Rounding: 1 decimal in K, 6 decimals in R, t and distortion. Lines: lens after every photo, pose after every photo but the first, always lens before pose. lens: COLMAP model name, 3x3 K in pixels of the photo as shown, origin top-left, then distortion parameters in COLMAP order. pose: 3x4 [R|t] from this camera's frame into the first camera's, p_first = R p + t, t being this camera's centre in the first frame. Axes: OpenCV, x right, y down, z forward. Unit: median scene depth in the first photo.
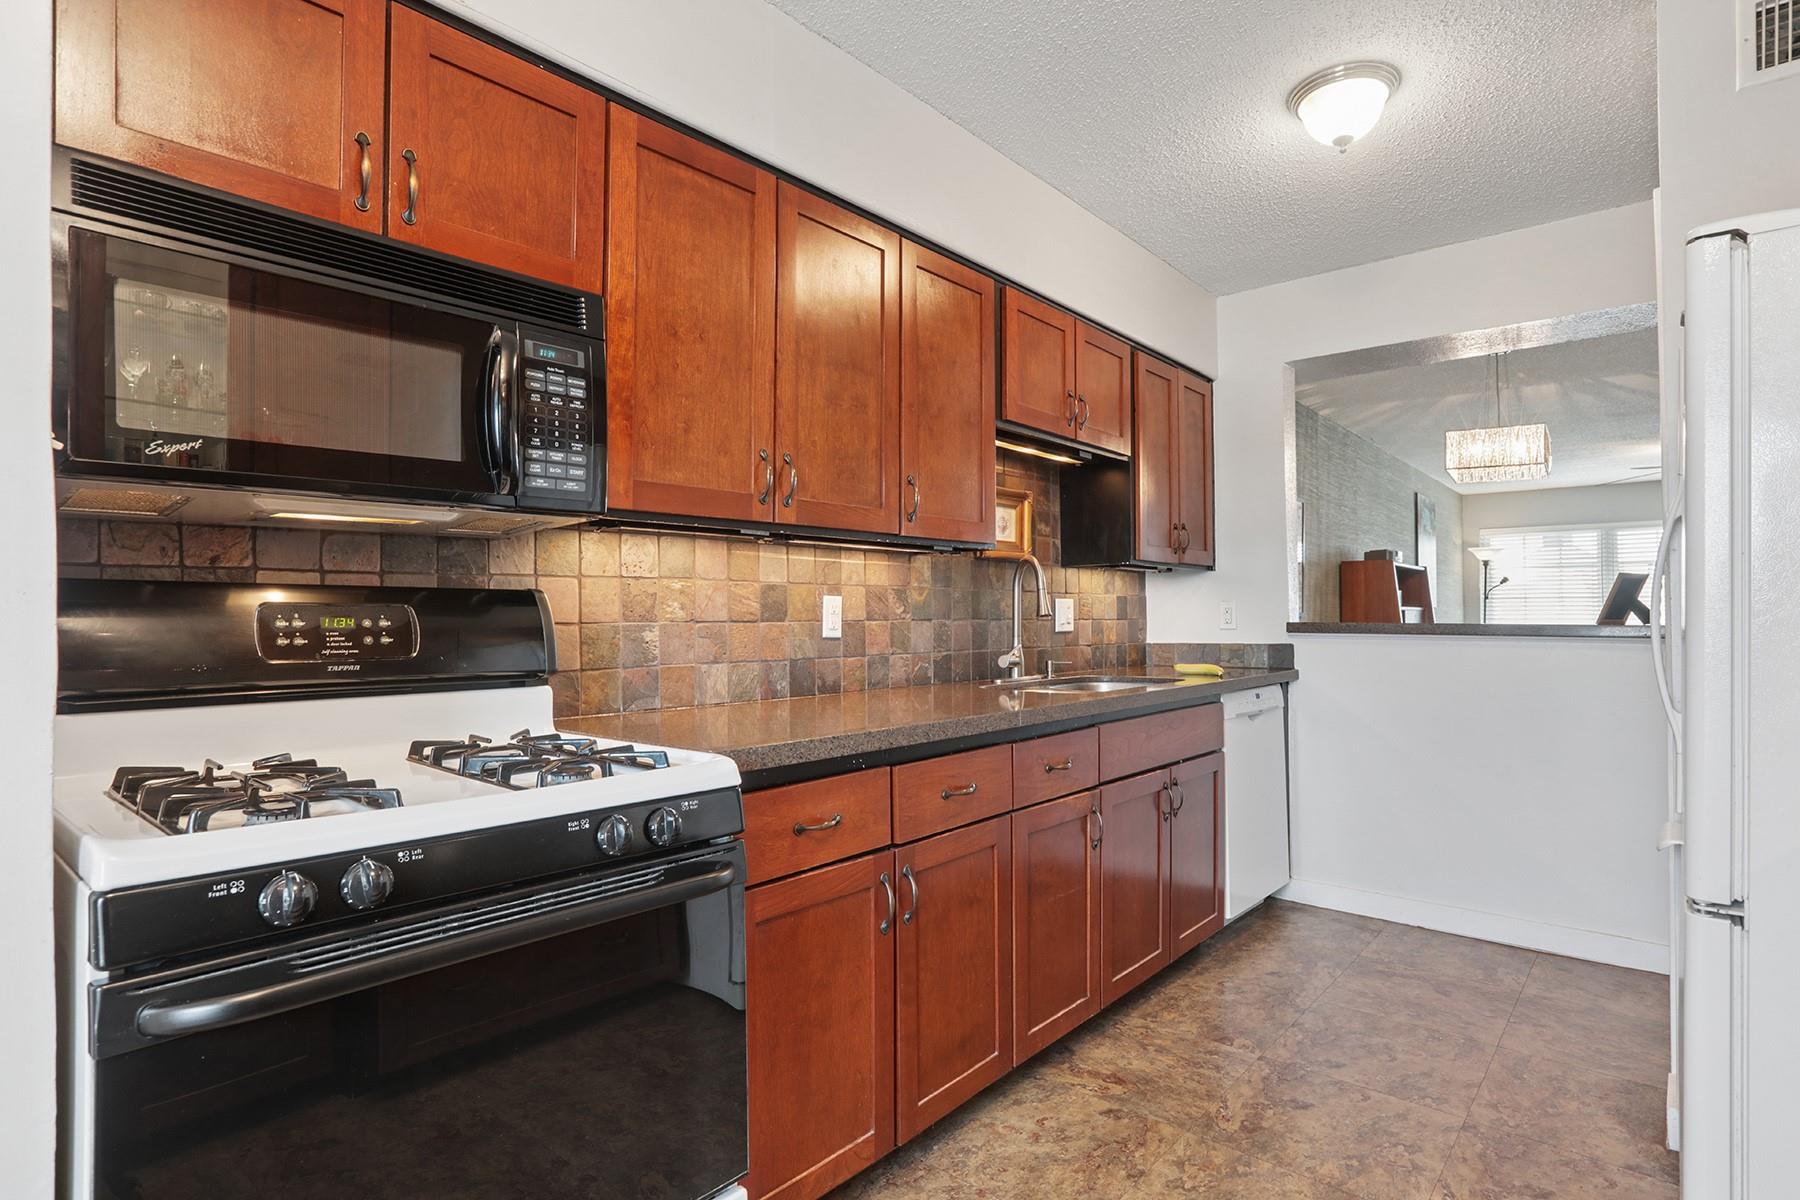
lens RADIAL K [[941.8, 0, 900.0], [0, 941.8, 600.0], [0, 0, 1]] dist [-0.001648, -0.000269]
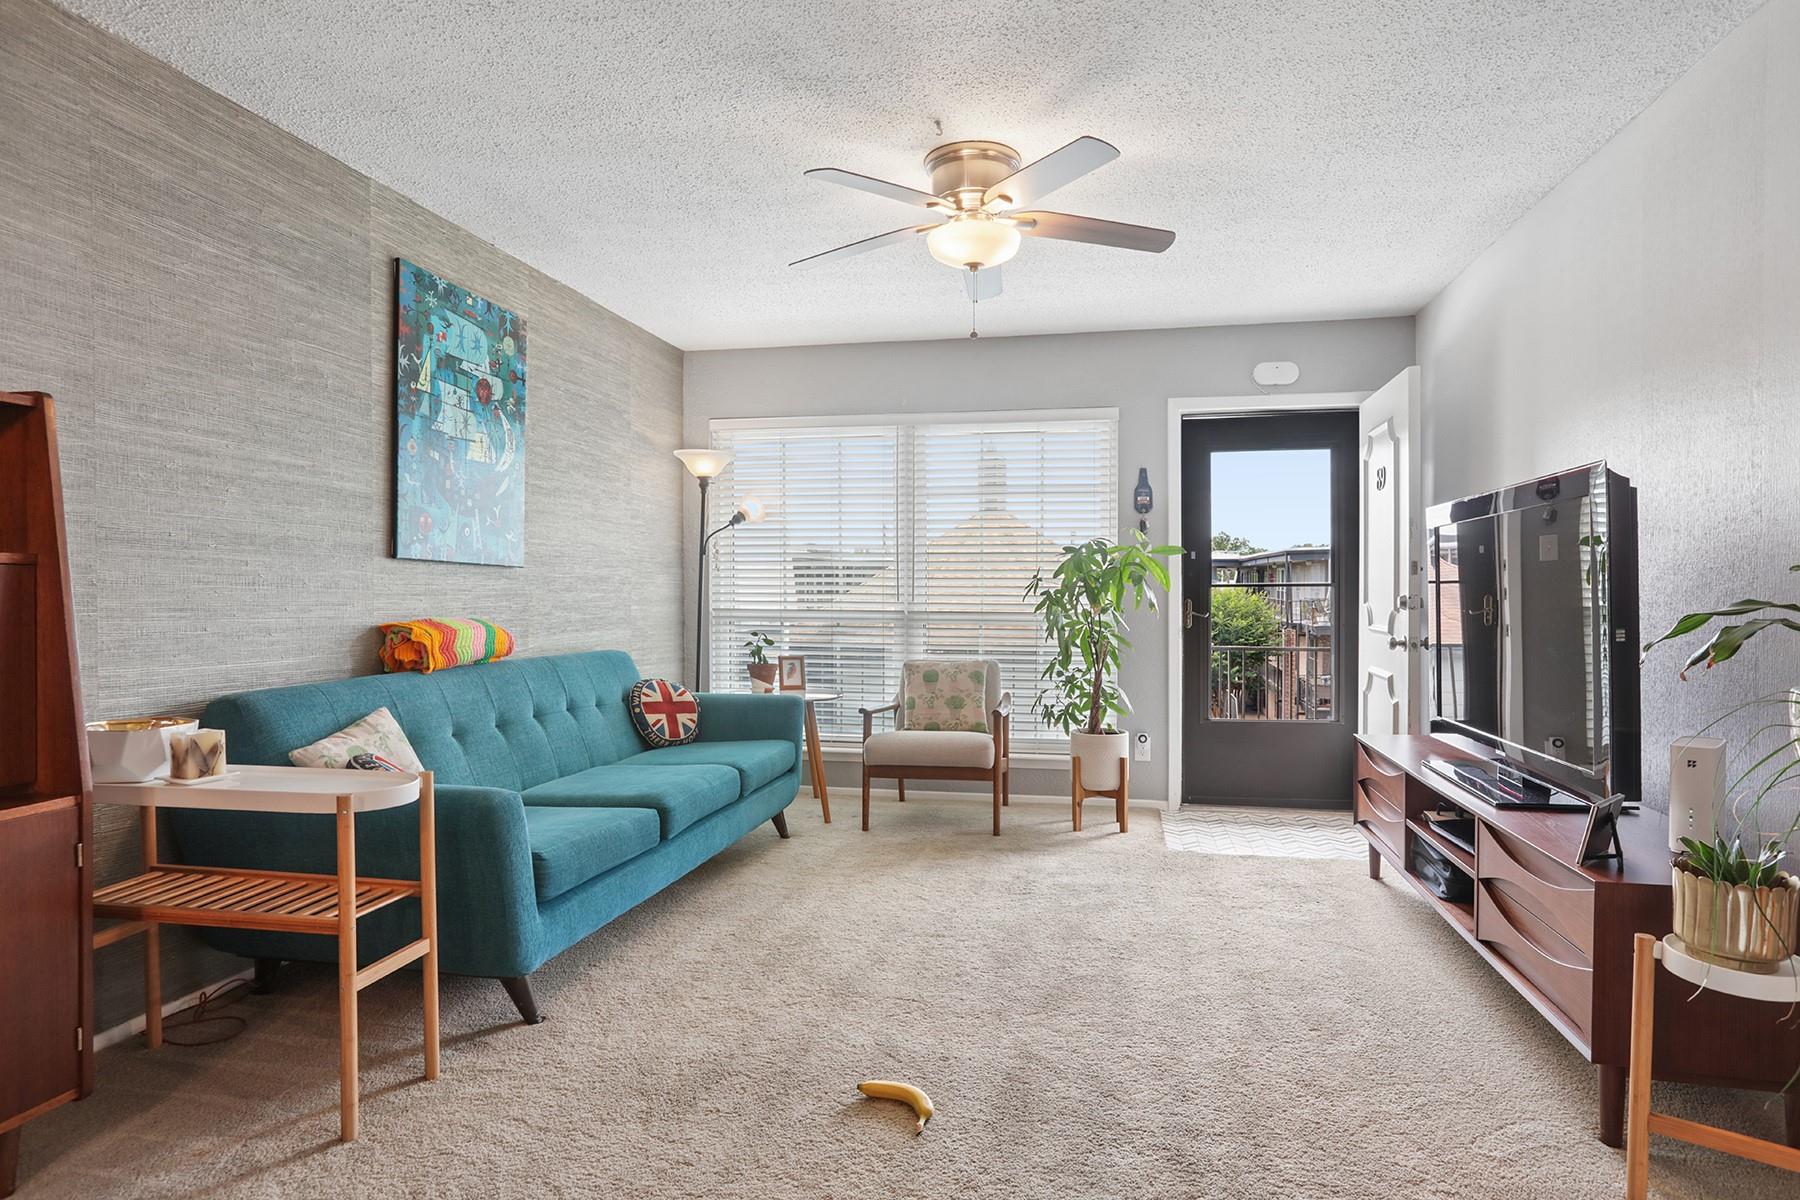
lens RADIAL K [[1024.6, 0, 900.0], [0, 1024.6, 600.0], [0, 0, 1]] dist [-0.074776, 0.000191]
pose [[0.879734, -0.009389, 0.475373, 0.458865], [-0.003445, 0.999653, 0.026119, 0.008288], [-0.475453, -0.024615, 0.879397, 0.478414]]
